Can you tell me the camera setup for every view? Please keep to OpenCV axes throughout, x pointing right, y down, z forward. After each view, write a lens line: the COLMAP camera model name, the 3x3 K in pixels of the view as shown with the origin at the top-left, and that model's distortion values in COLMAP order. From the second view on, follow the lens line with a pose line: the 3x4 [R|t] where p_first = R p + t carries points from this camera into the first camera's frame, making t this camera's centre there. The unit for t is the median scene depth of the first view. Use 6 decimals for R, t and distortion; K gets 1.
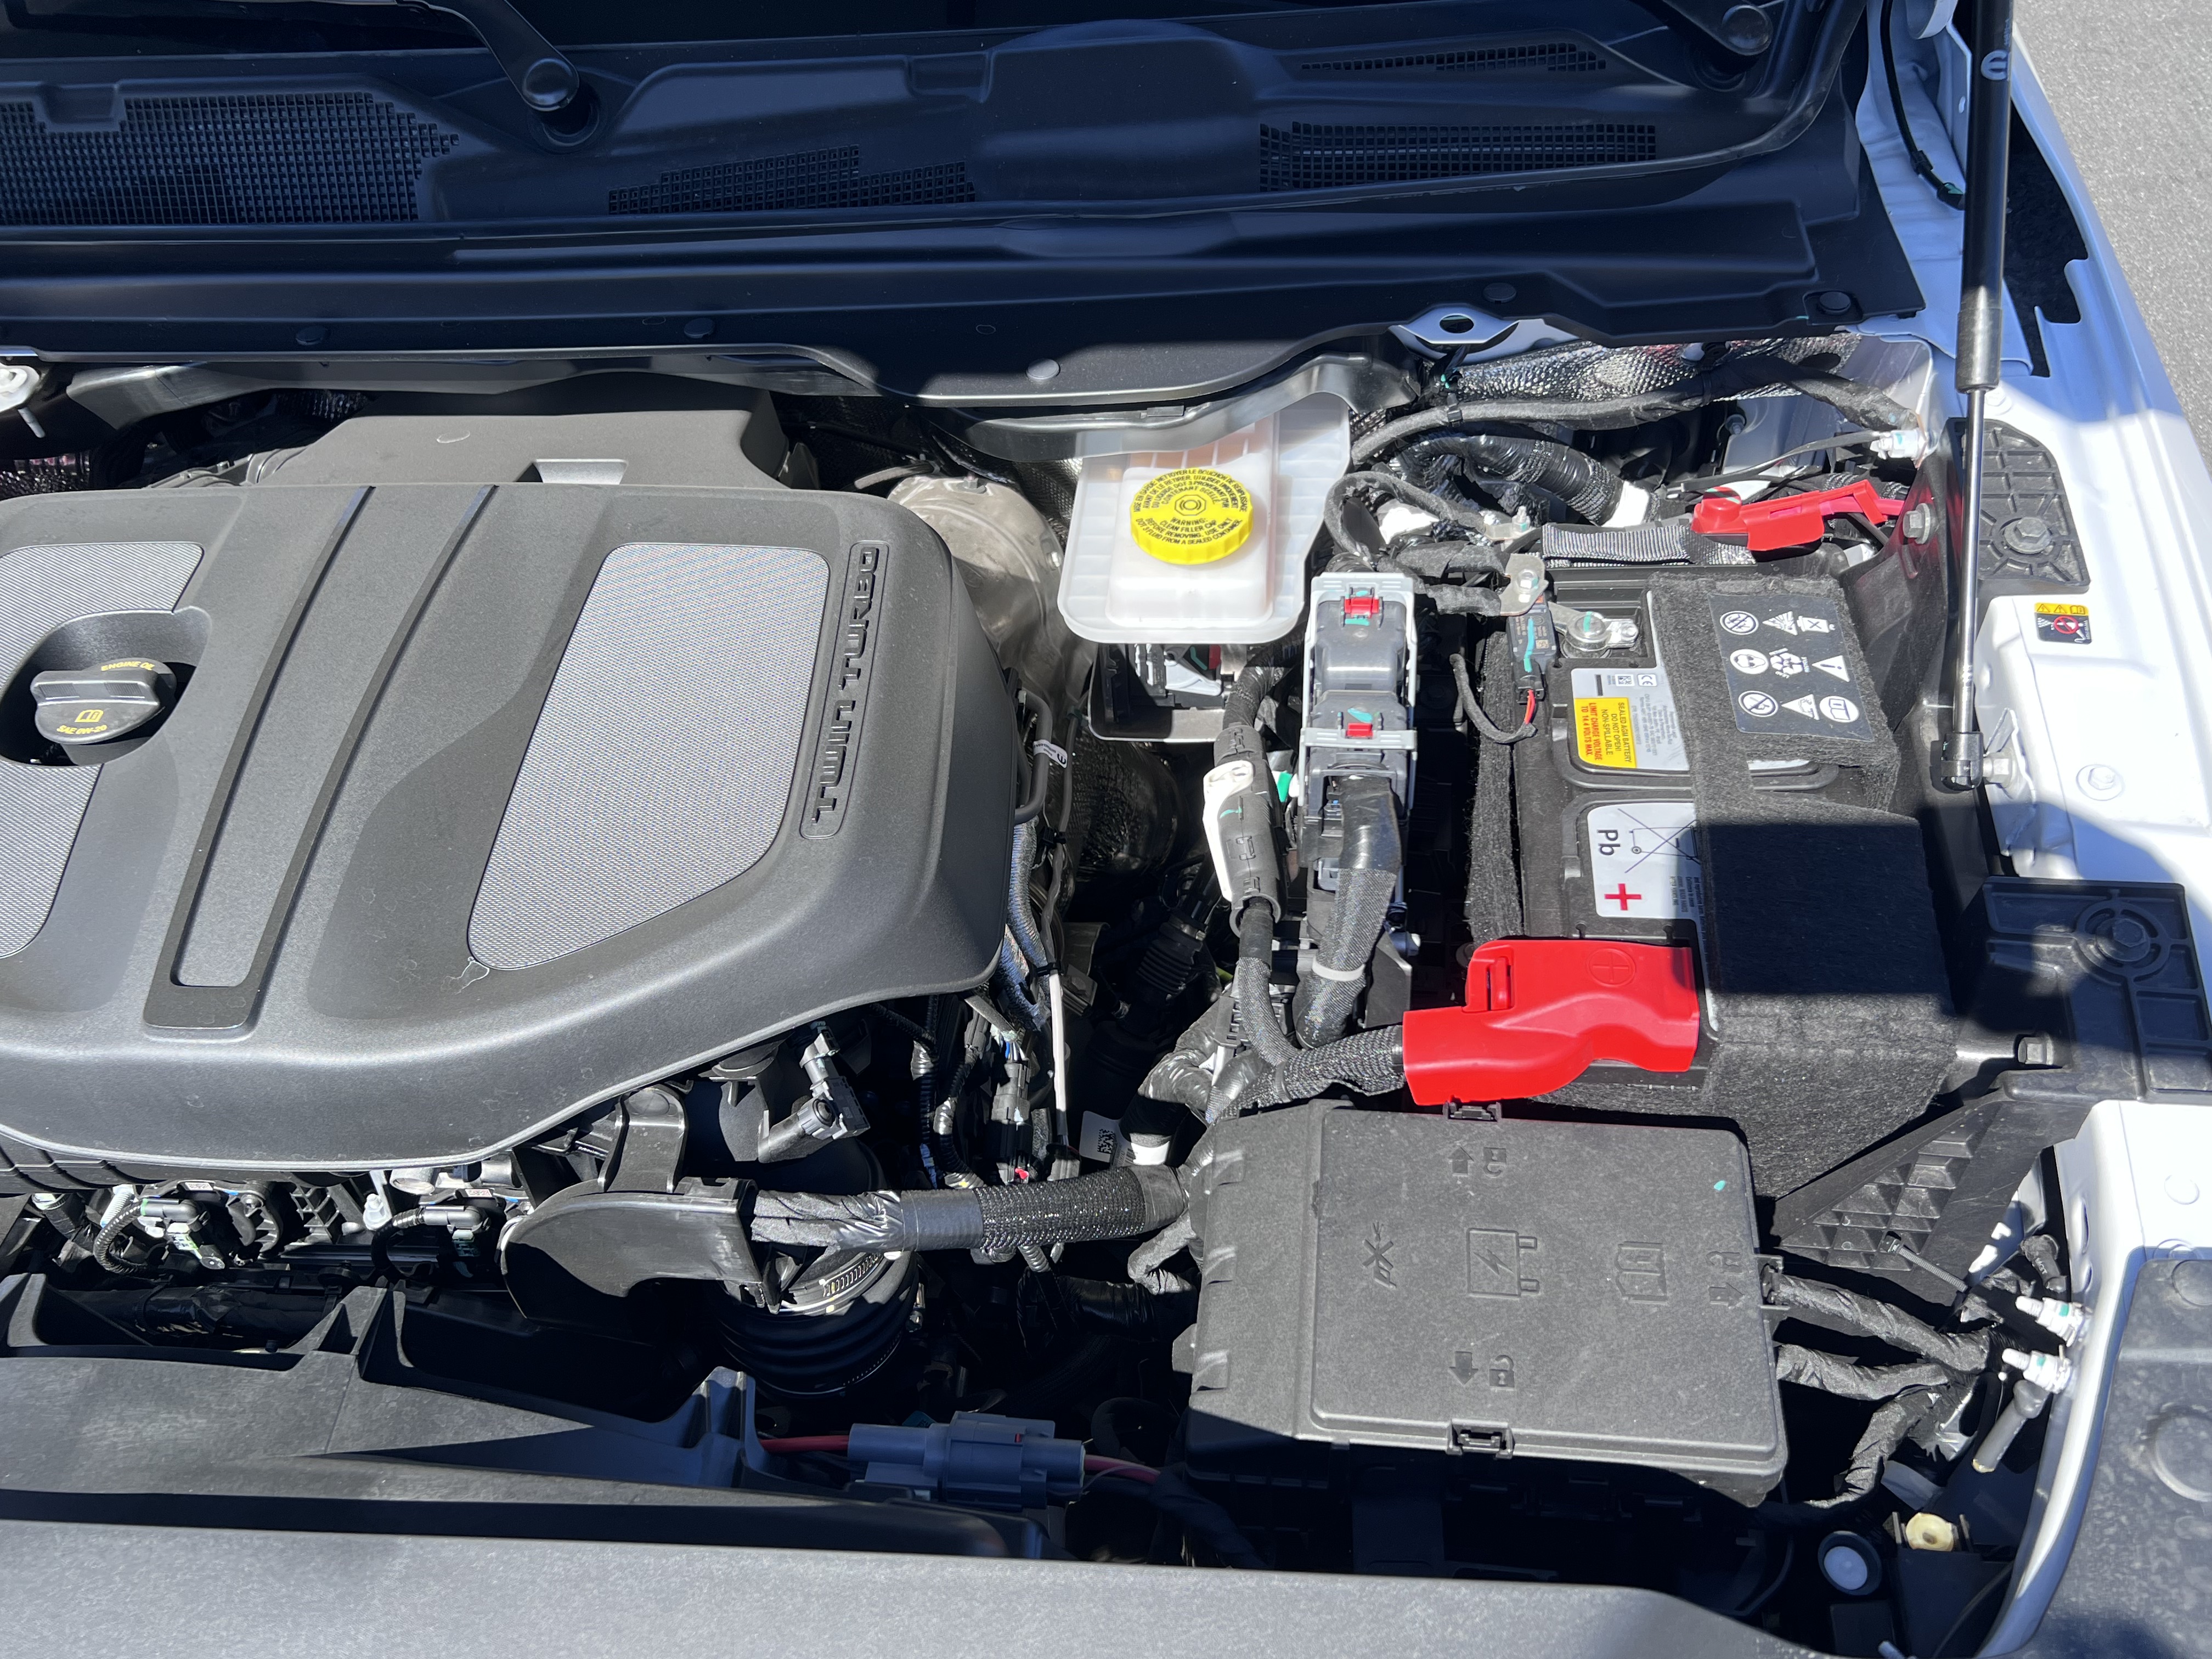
lens RADIAL K [[1810.8, 0, 1105.7], [0, 1810.8, 844.8], [0, 0, 1]] dist [0.057200, -0.059912]
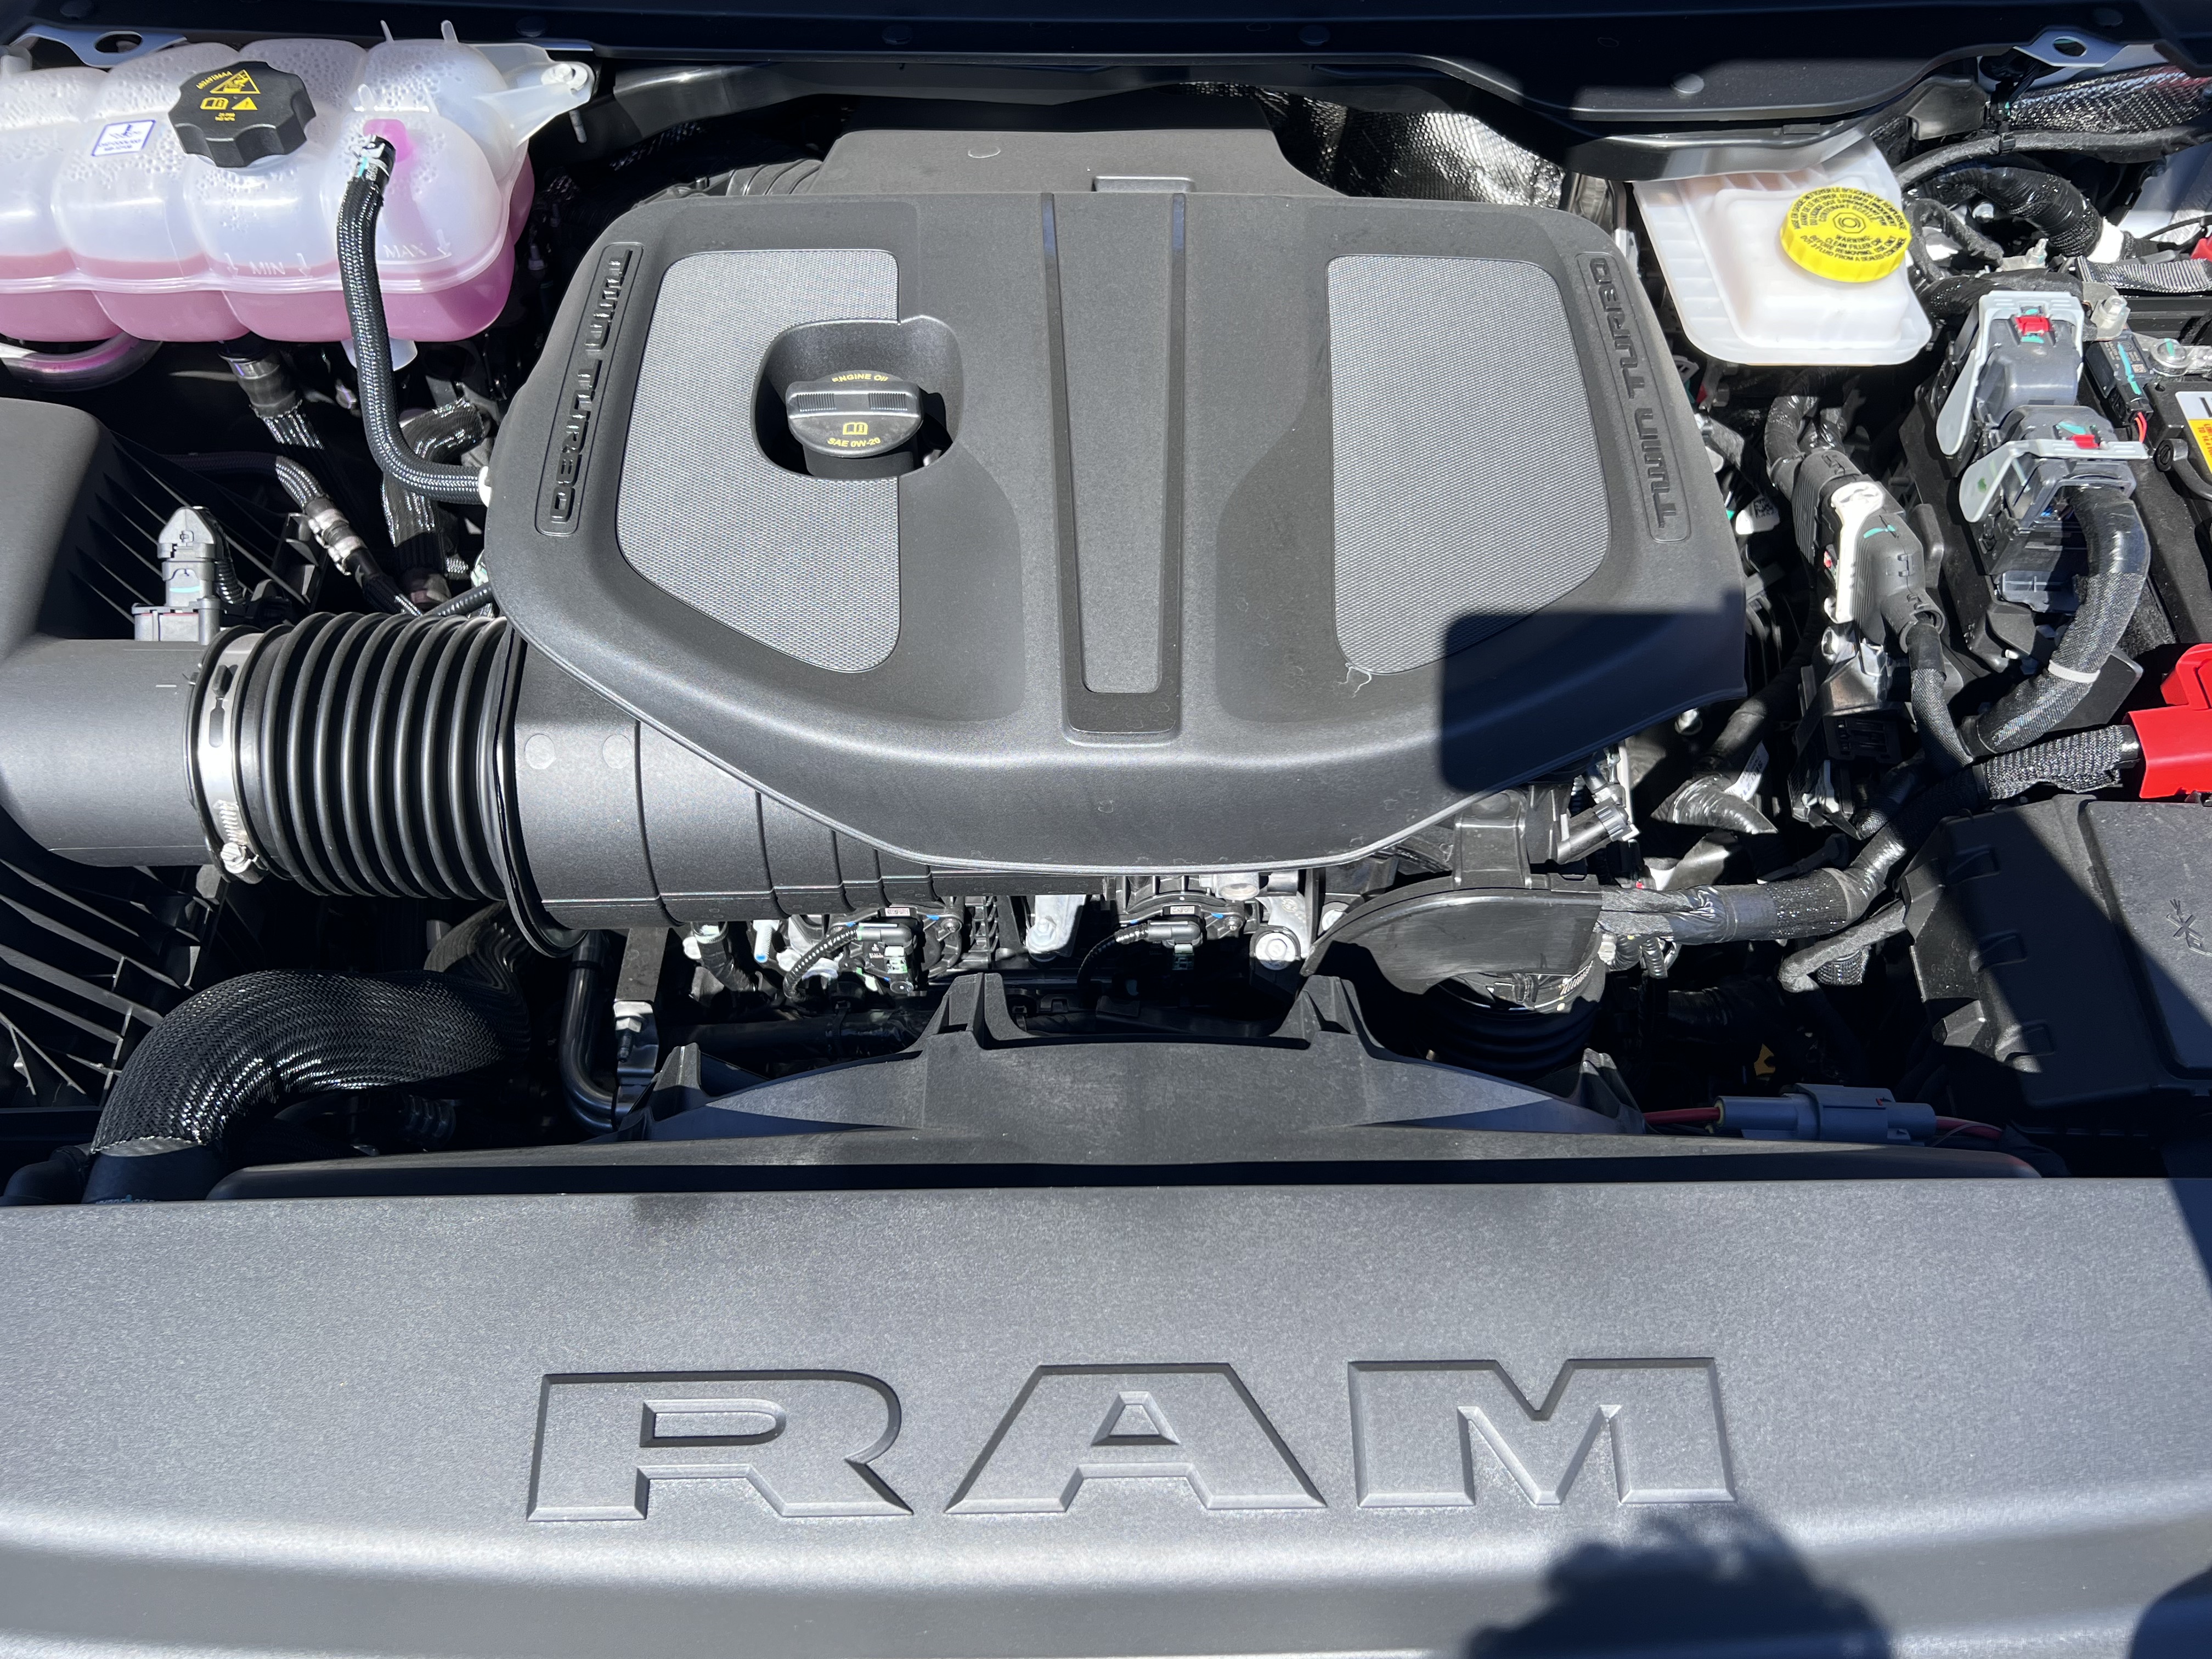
lens RADIAL K [[1810.8, 0, 1103.5], [0, 1810.8, 839.5], [0, 0, 1]] dist [0.057200, -0.059912]
pose [[0.992783, -0.022501, 0.117791, -0.510005], [0.009836, 0.994209, 0.107014, 0.042251], [-0.119517, -0.105083, 0.987255, 0.005810]]
